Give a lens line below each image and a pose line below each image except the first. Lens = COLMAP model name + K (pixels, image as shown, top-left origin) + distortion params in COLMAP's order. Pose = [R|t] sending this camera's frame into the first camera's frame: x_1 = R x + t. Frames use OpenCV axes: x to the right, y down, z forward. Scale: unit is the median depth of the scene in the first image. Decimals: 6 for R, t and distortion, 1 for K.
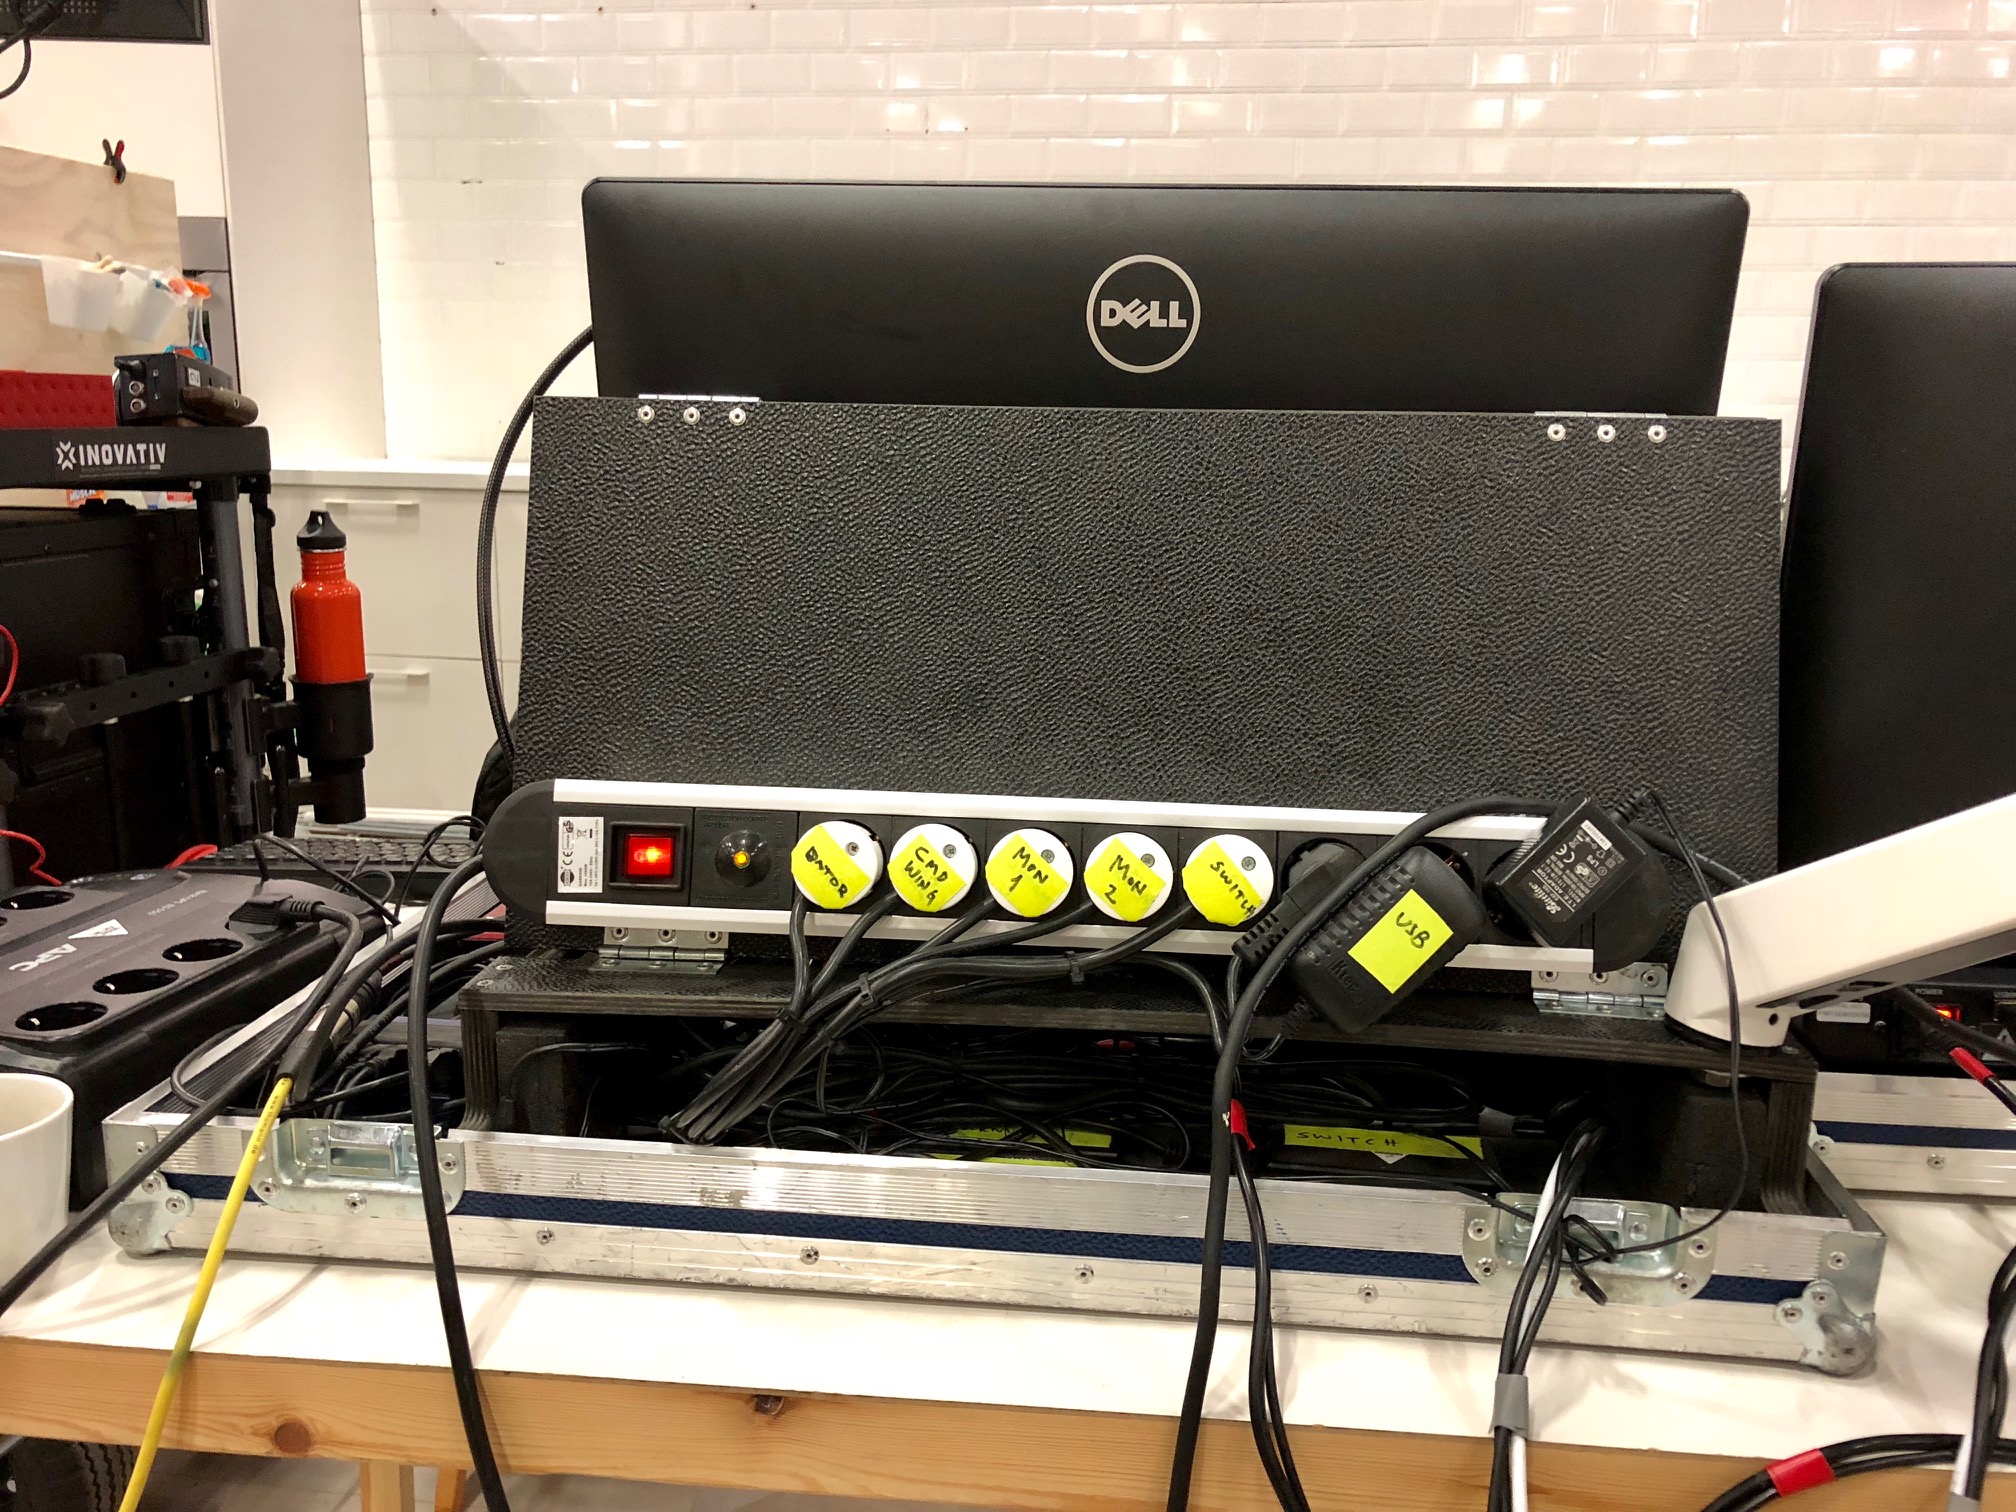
lens RADIAL K [[1624.2, 0, 1019.0], [0, 1624.2, 751.7], [0, 0, 1]] dist [0.032009, -0.031379]
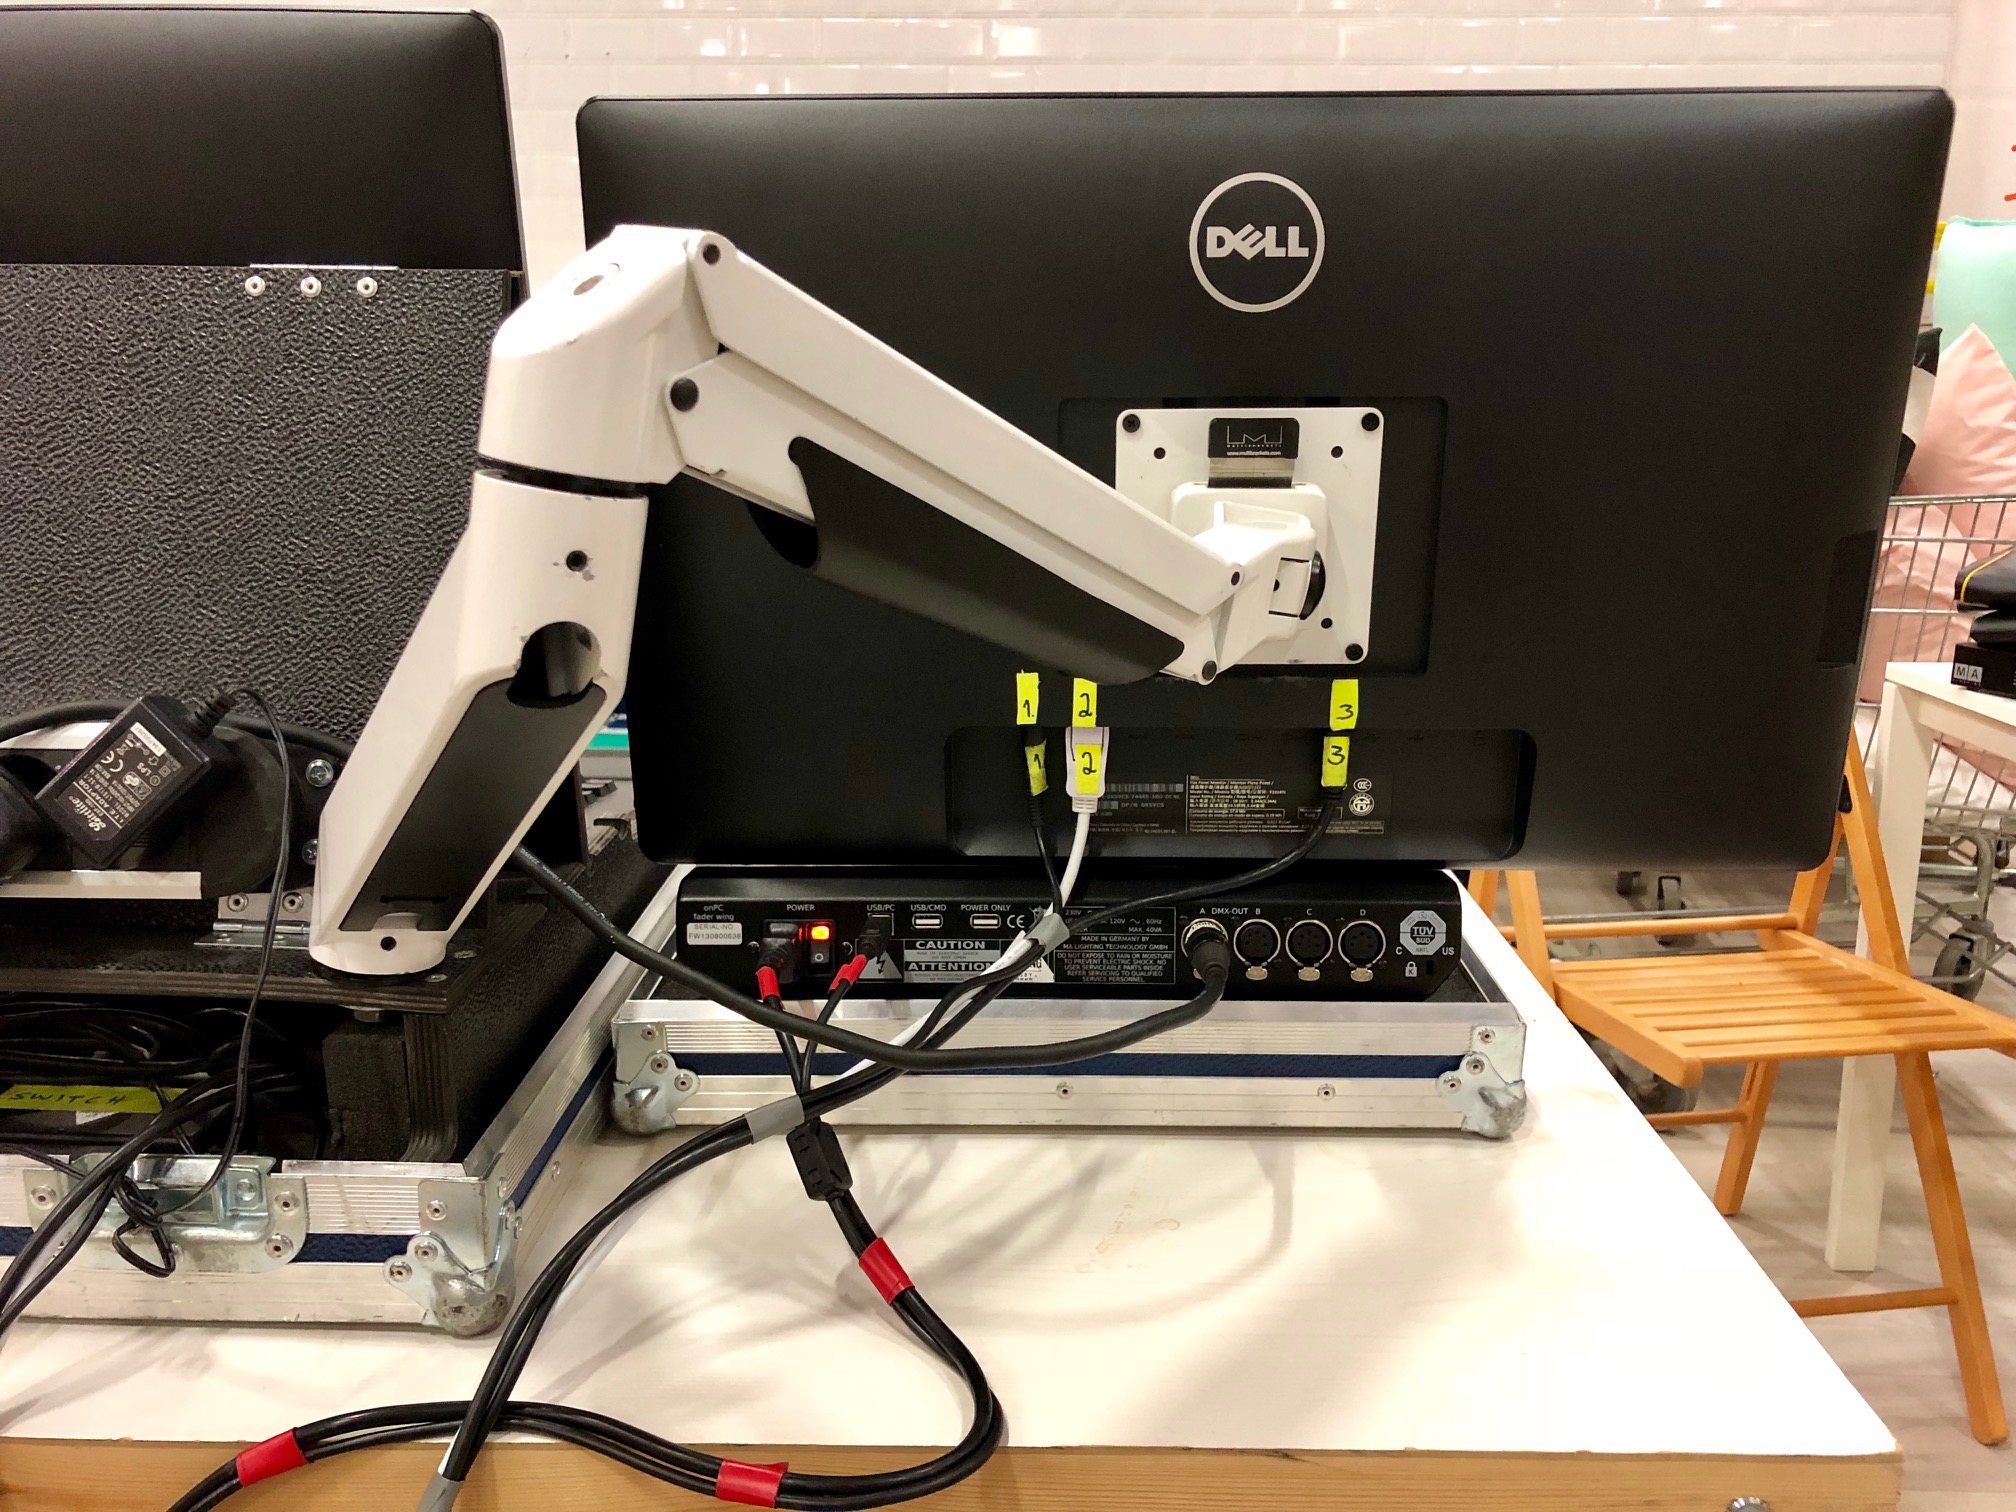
lens RADIAL K [[1624.2, 0, 1019.0], [0, 1624.2, 751.7], [0, 0, 1]] dist [0.032009, -0.031379]
pose [[0.996340, -0.024945, 0.081752, 0.714327], [0.022868, 0.999394, 0.026251, 0.043680], [-0.082357, -0.024285, 0.996307, 0.092228]]
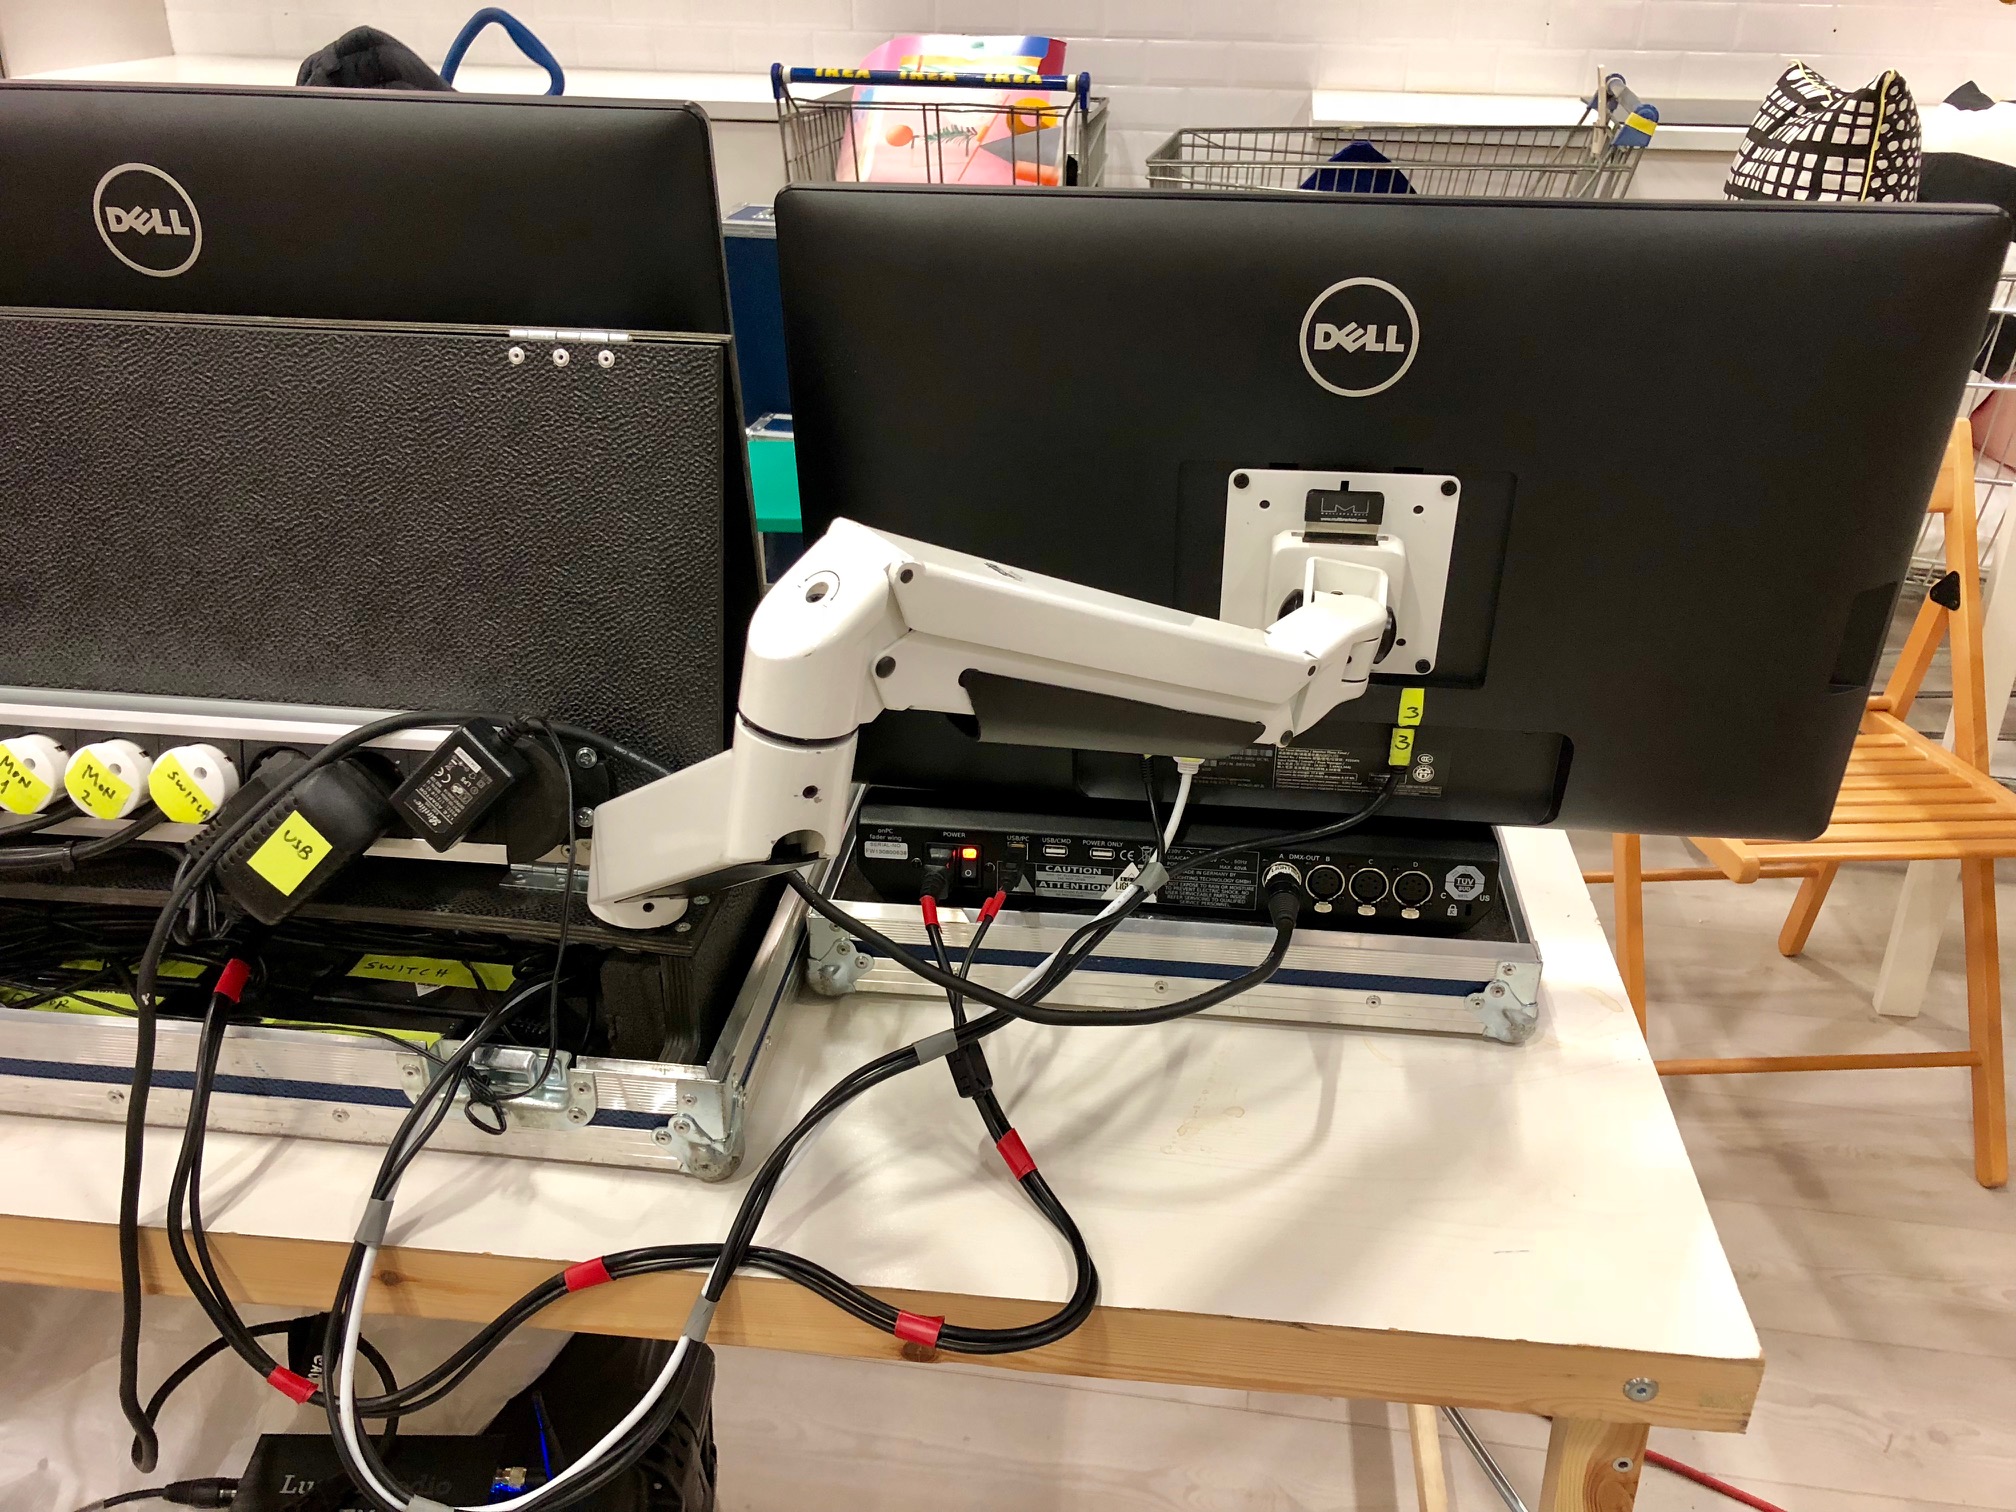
lens RADIAL K [[1609.7, 0, 1008.0], [0, 1609.7, 756.0], [0, 0, 1]] dist [0.020239, -0.004157]
pose [[0.999951, 0.000222, -0.009872, 0.713235], [0.002312, 0.966692, 0.255930, -0.229477], [0.009600, -0.255941, 0.966645, -0.082504]]
